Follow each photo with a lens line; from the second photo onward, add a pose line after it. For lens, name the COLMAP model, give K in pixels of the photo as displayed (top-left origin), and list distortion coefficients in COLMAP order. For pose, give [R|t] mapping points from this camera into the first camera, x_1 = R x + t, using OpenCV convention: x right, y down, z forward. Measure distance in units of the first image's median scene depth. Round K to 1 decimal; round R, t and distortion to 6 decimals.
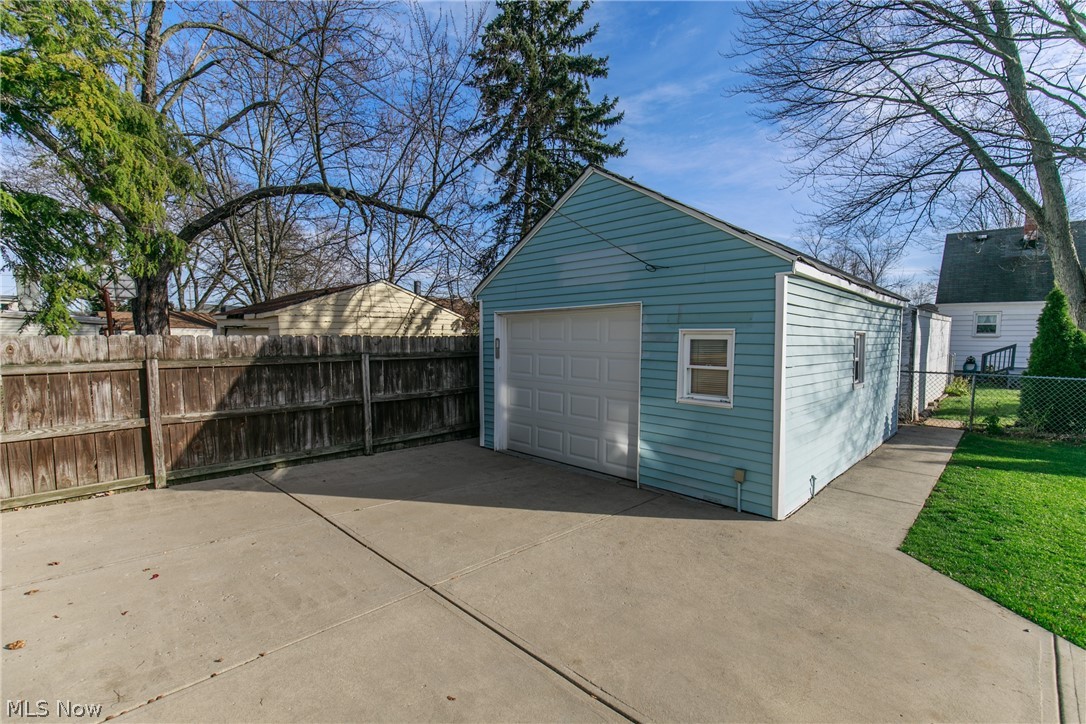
lens RADIAL K [[485.5, 0, 545.7], [0, 485.5, 369.7], [0, 0, 1]] dist [0.008660, -0.001997]
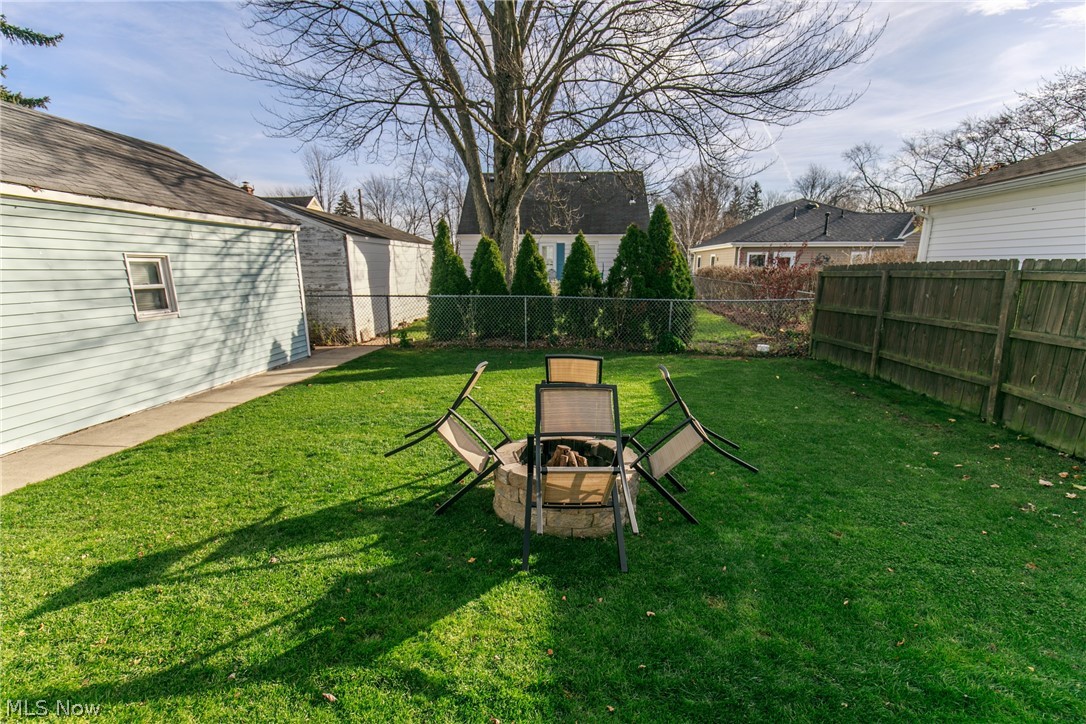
lens RADIAL K [[485.5, 0, 546.5], [0, 485.5, 375.5], [0, 0, 1]] dist [0.008660, -0.001997]
pose [[0.773642, -0.146636, 0.616422, 0.621241], [0.050286, 0.983993, 0.170964, 0.022166], [-0.631625, -0.101268, 0.768632, -0.145844]]
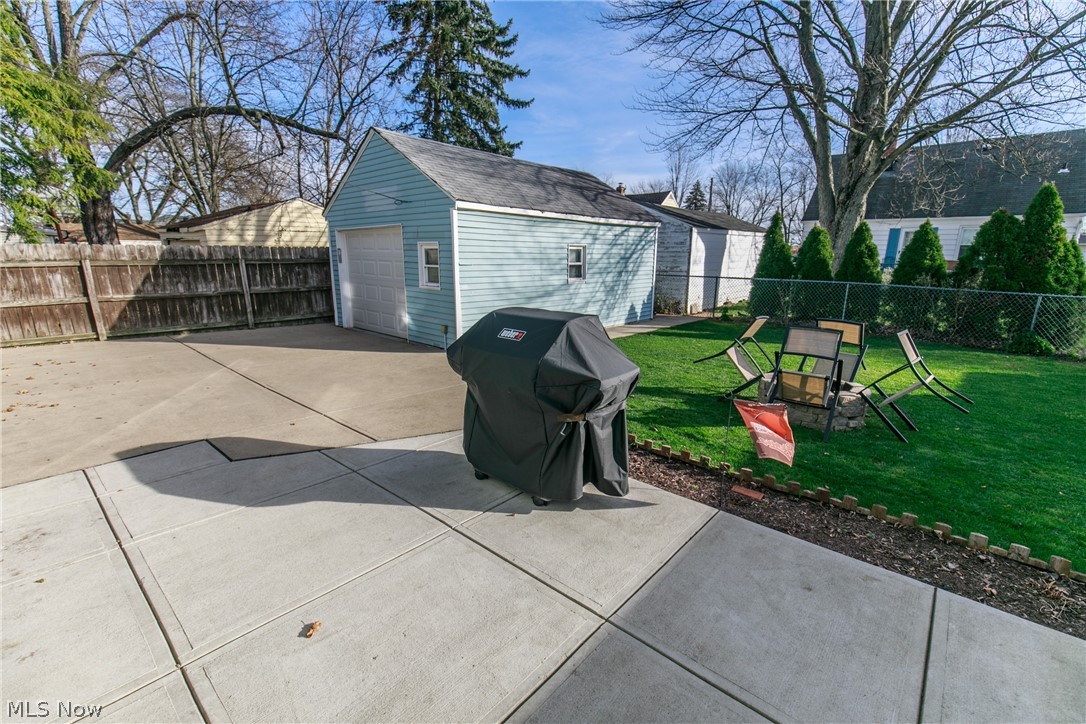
lens RADIAL K [[485.5, 0, 544.4], [0, 485.5, 368.9], [0, 0, 1]] dist [0.008660, -0.001997]
pose [[0.999665, -0.002965, 0.025719, 0.499722], [-0.001412, 0.985692, 0.168552, 0.045431], [-0.025851, -0.168532, 0.985357, -0.515235]]
